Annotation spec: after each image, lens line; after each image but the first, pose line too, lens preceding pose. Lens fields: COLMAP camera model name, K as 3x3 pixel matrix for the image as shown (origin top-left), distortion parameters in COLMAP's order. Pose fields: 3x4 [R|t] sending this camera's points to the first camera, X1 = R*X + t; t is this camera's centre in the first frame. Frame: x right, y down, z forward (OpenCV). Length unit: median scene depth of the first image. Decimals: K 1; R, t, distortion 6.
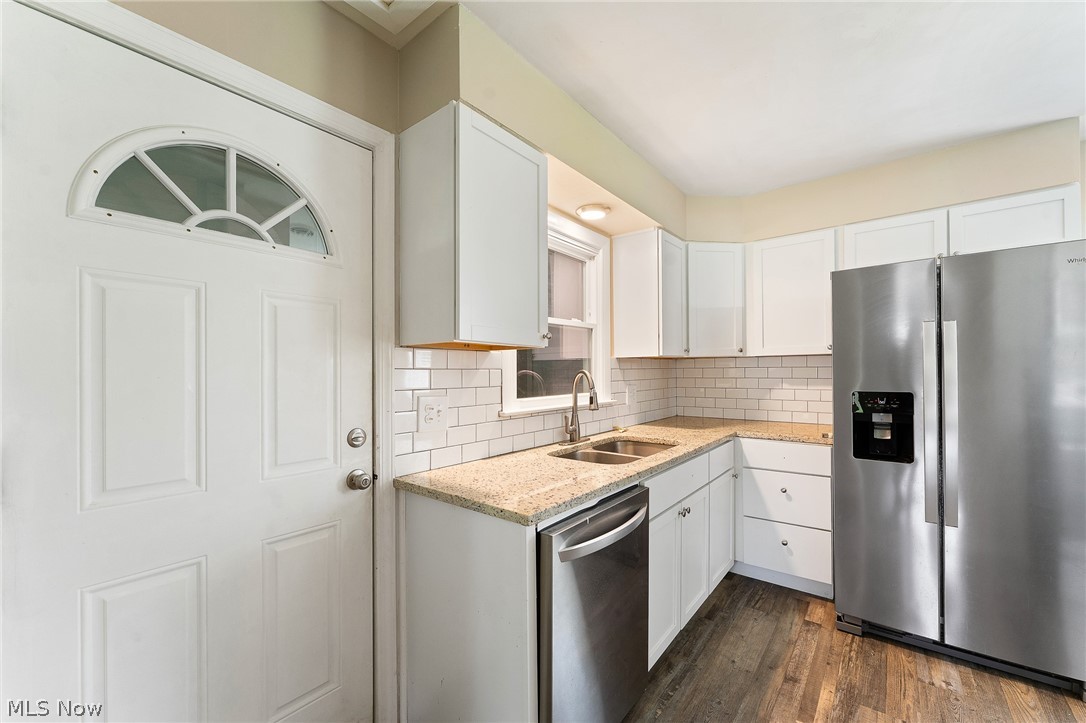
lens RADIAL K [[432.3, 0, 544.0], [0, 432.3, 376.8], [0, 0, 1]] dist [-0.003188, 0.000207]
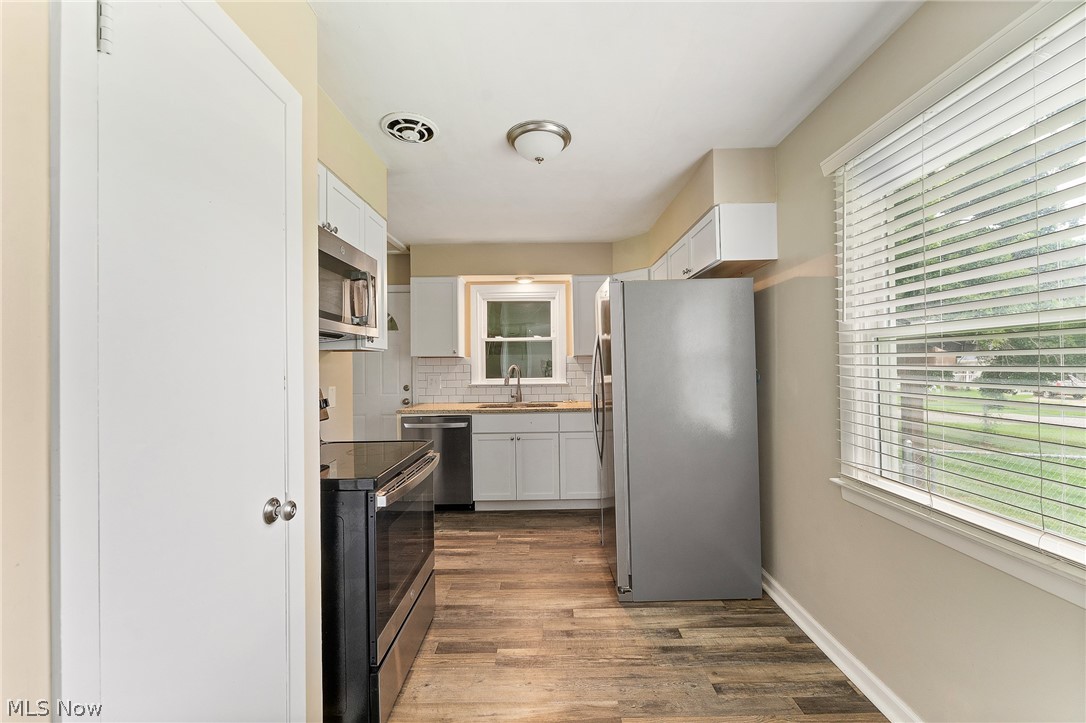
lens RADIAL K [[432.3, 0, 530.0], [0, 432.3, 361.8], [0, 0, 1]] dist [-0.003188, 0.000207]
pose [[0.602714, 0.002649, -0.797953, 2.092764], [-0.000749, 0.999996, 0.002754, -0.044459], [0.797957, -0.001062, 0.602713, -0.133512]]
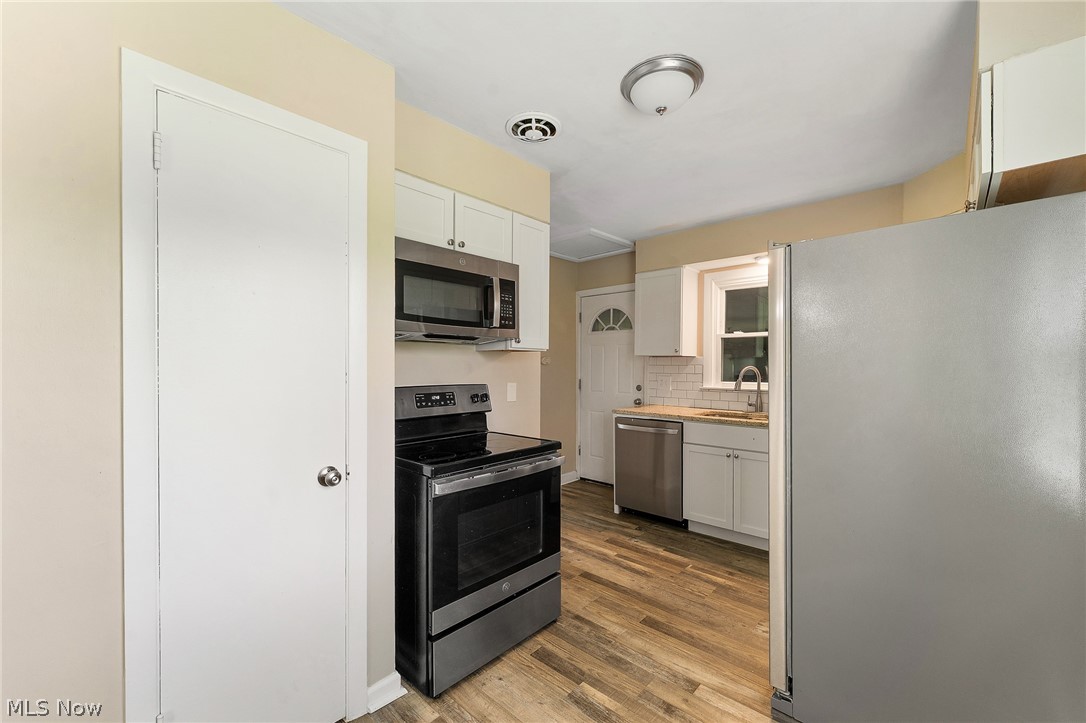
lens RADIAL K [[432.3, 0, 542.6], [0, 432.3, 369.7], [0, 0, 1]] dist [-0.003188, 0.000207]
pose [[-0.077481, 0.025558, -0.996666, 2.142936], [-0.005681, 0.999644, 0.026076, -0.049917], [0.996978, 0.007682, -0.077308, 0.457916]]
